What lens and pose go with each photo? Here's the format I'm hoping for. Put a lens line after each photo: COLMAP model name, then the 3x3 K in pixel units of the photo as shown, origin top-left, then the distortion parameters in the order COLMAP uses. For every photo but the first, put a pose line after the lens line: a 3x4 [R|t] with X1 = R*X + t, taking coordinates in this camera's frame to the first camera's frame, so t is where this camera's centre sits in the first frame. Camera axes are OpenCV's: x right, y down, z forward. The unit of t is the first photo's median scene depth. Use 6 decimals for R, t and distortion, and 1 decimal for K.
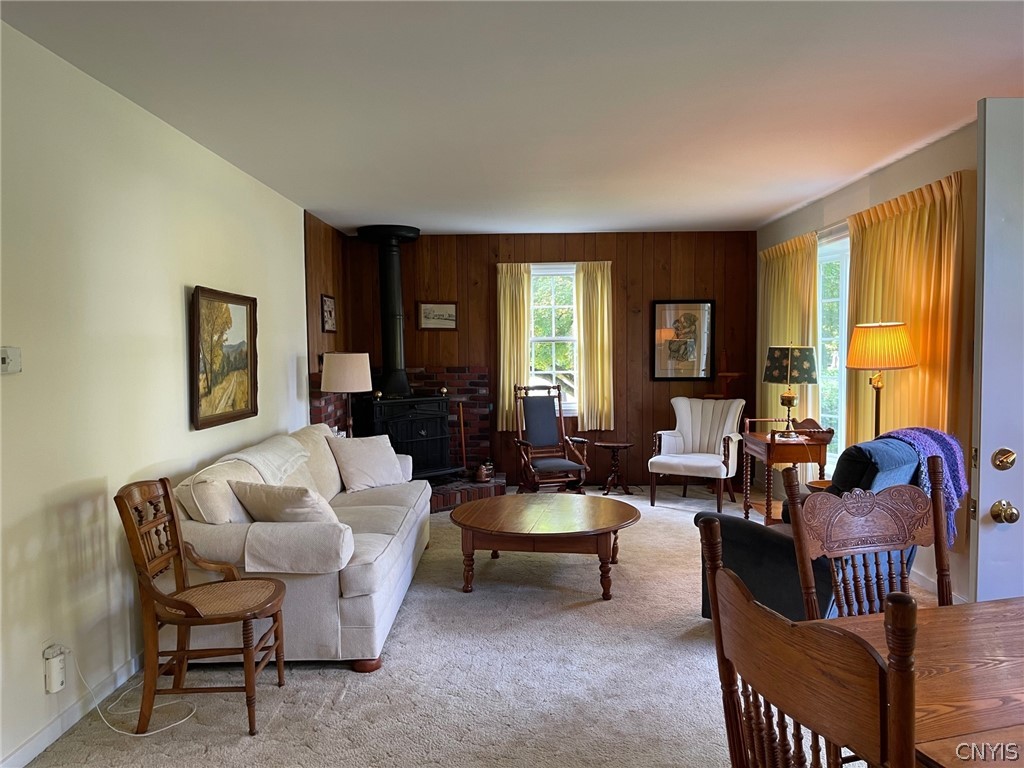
lens RADIAL K [[768.2, 0, 510.3], [0, 768.2, 390.1], [0, 0, 1]] dist [0.068389, -0.087455]
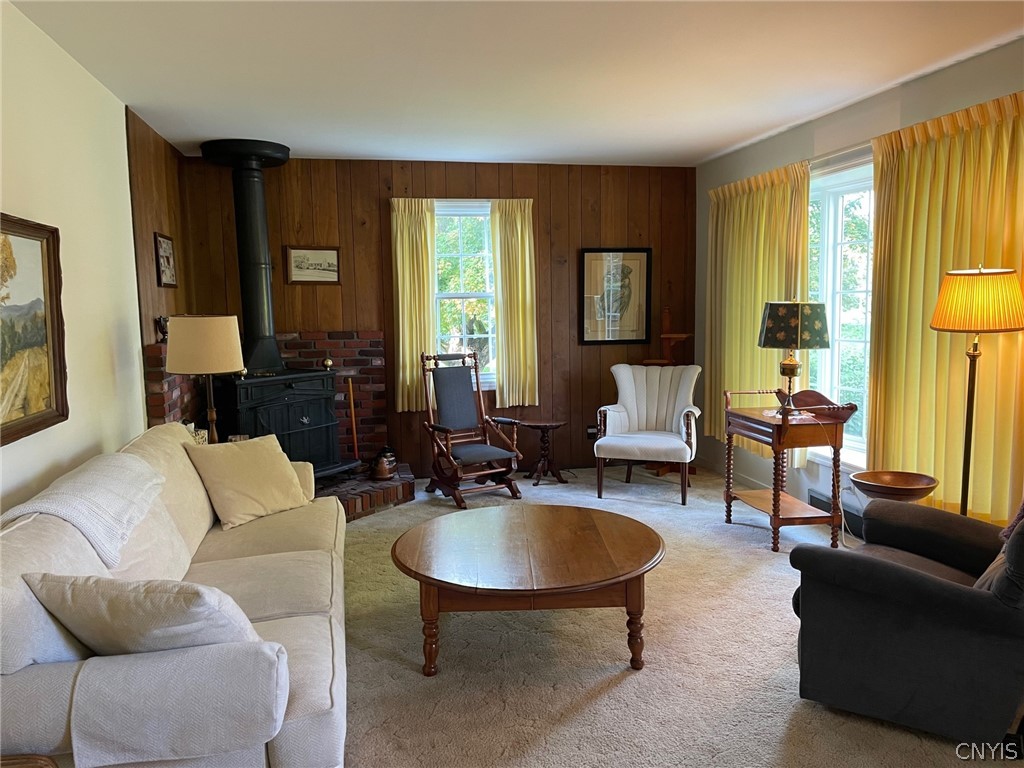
lens RADIAL K [[768.2, 0, 513.0], [0, 768.2, 379.4], [0, 0, 1]] dist [0.068389, -0.087455]
pose [[0.975369, -0.028996, 0.218667, -0.084059], [0.020103, 0.998882, 0.042787, -0.013657], [-0.219663, -0.037337, 0.974861, 0.230289]]
